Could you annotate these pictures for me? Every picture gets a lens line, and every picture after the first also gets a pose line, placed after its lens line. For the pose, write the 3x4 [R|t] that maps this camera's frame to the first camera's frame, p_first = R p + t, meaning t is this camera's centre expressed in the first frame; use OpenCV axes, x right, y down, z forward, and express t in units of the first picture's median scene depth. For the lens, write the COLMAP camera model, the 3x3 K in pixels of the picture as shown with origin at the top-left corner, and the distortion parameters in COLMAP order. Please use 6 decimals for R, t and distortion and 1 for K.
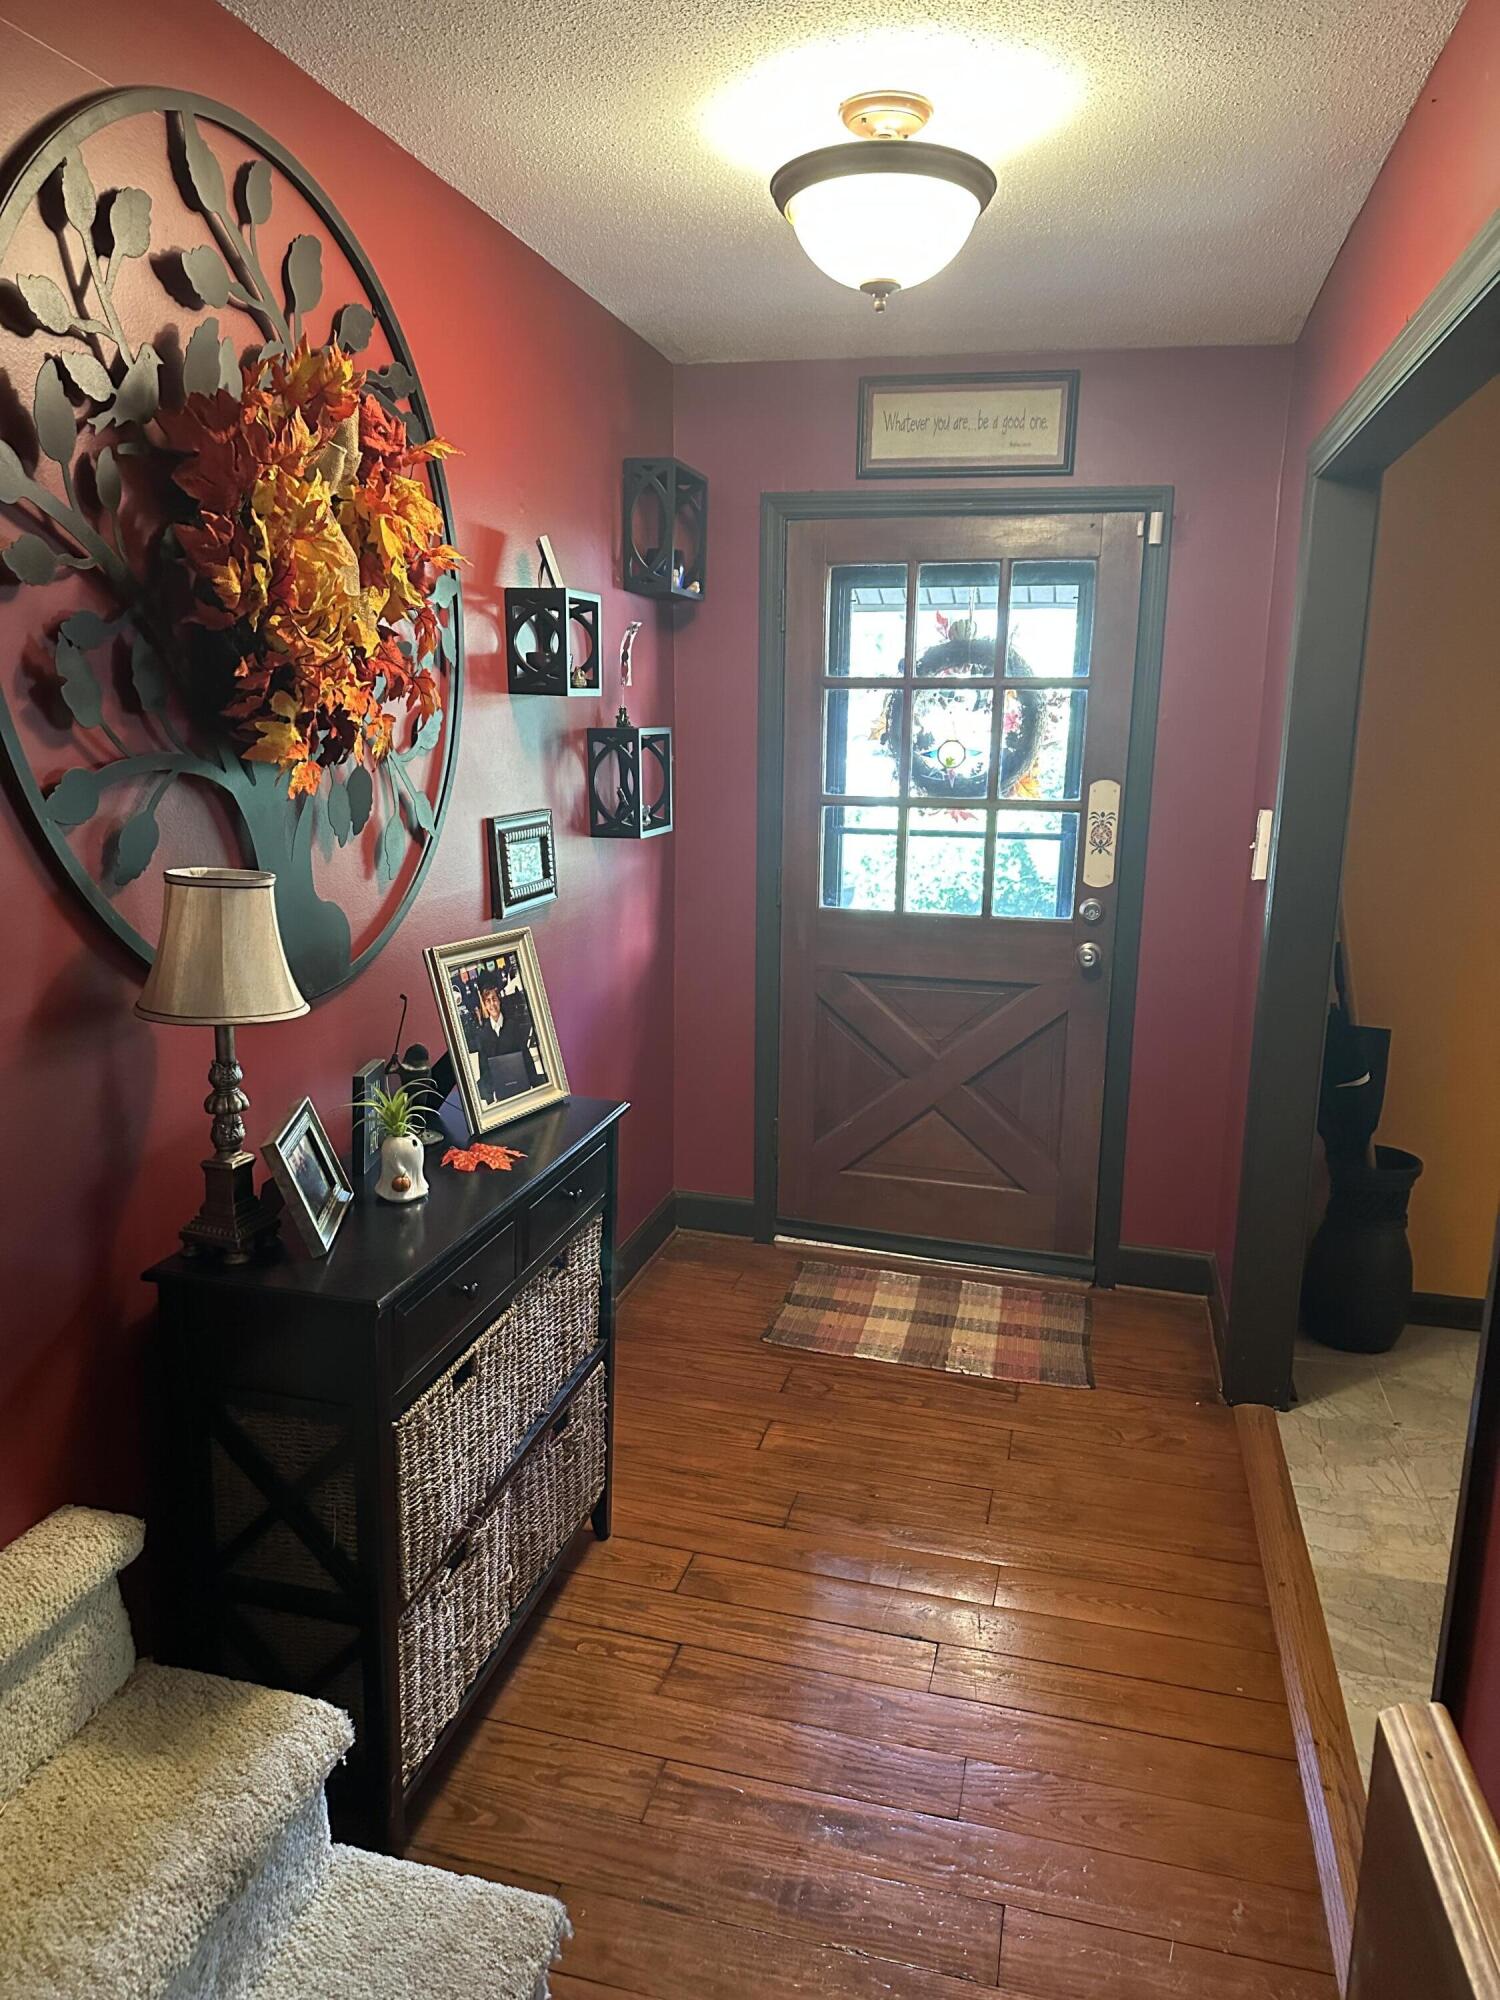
lens RADIAL K [[1409.9, 0, 742.3], [0, 1409.9, 987.7], [0, 0, 1]] dist [0.075480, -0.078906]
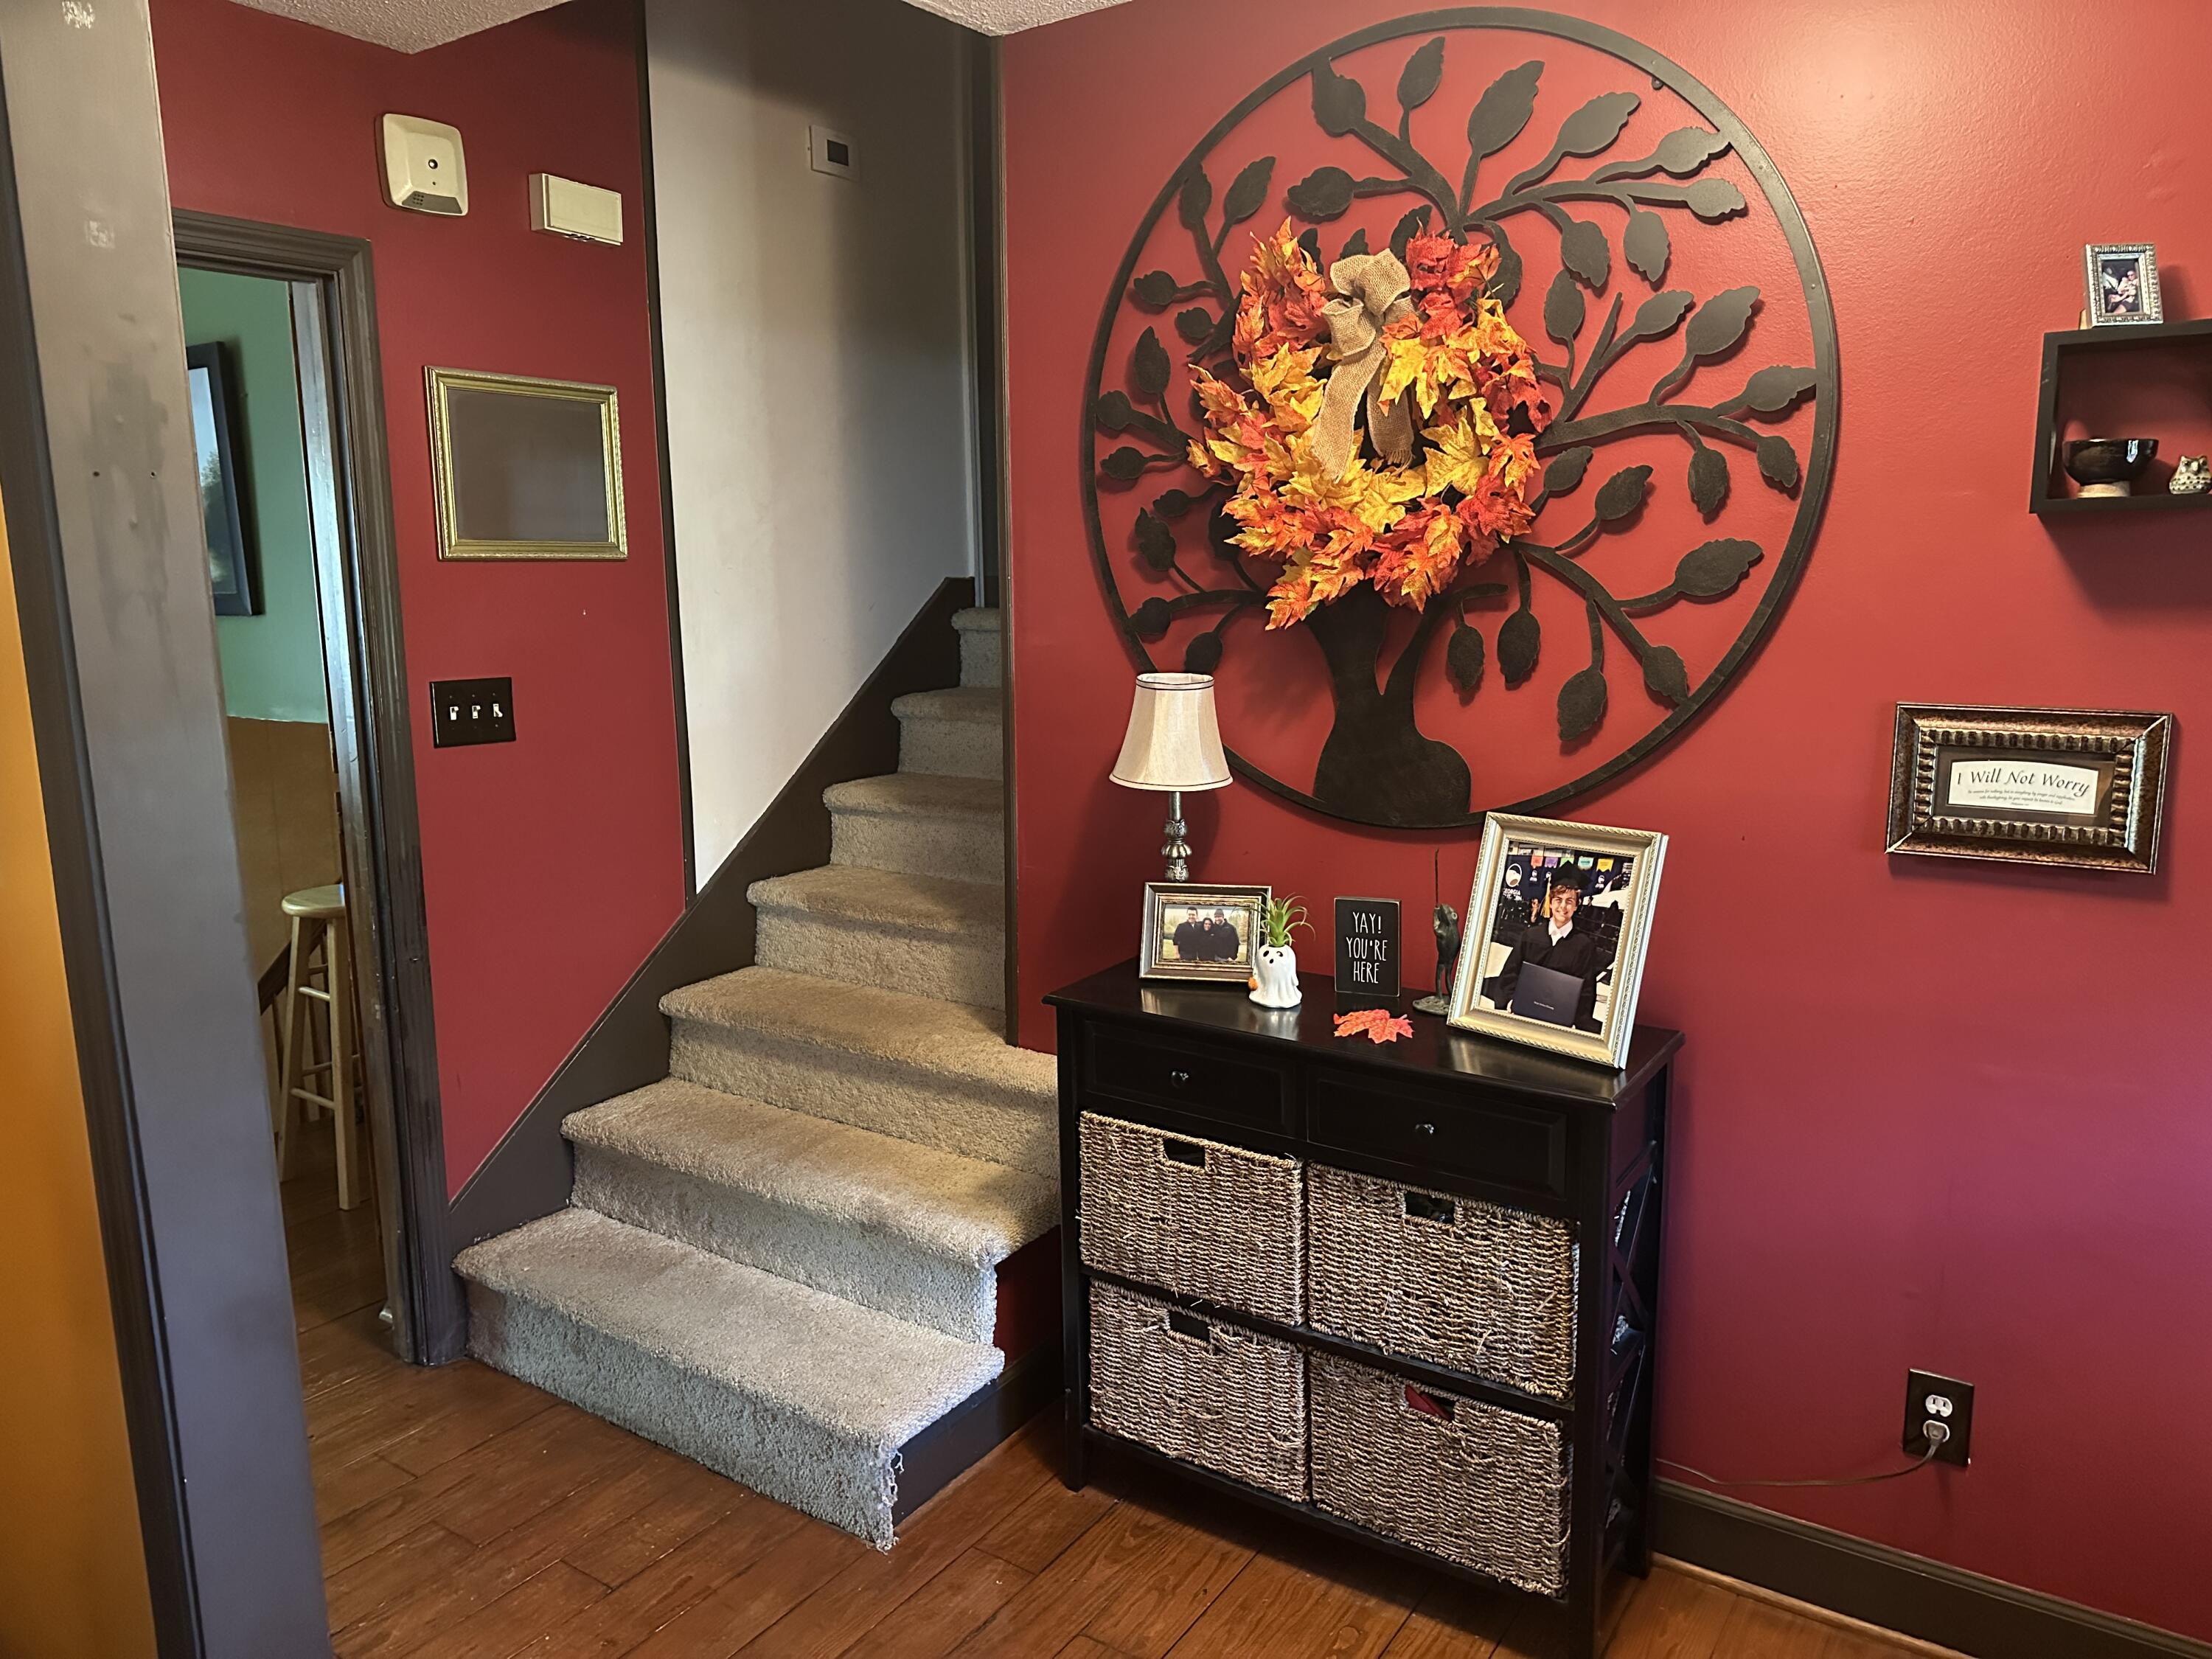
lens RADIAL K [[1559.4, 0, 1106.0], [0, 1559.4, 829.5], [0, 0, 1]] dist [0.075480, -0.078906]
pose [[-0.332355, 0.153564, -0.930569, 0.744065], [-0.174147, 0.959699, 0.220569, -0.183831], [0.926937, 0.235363, -0.292218, 1.010027]]
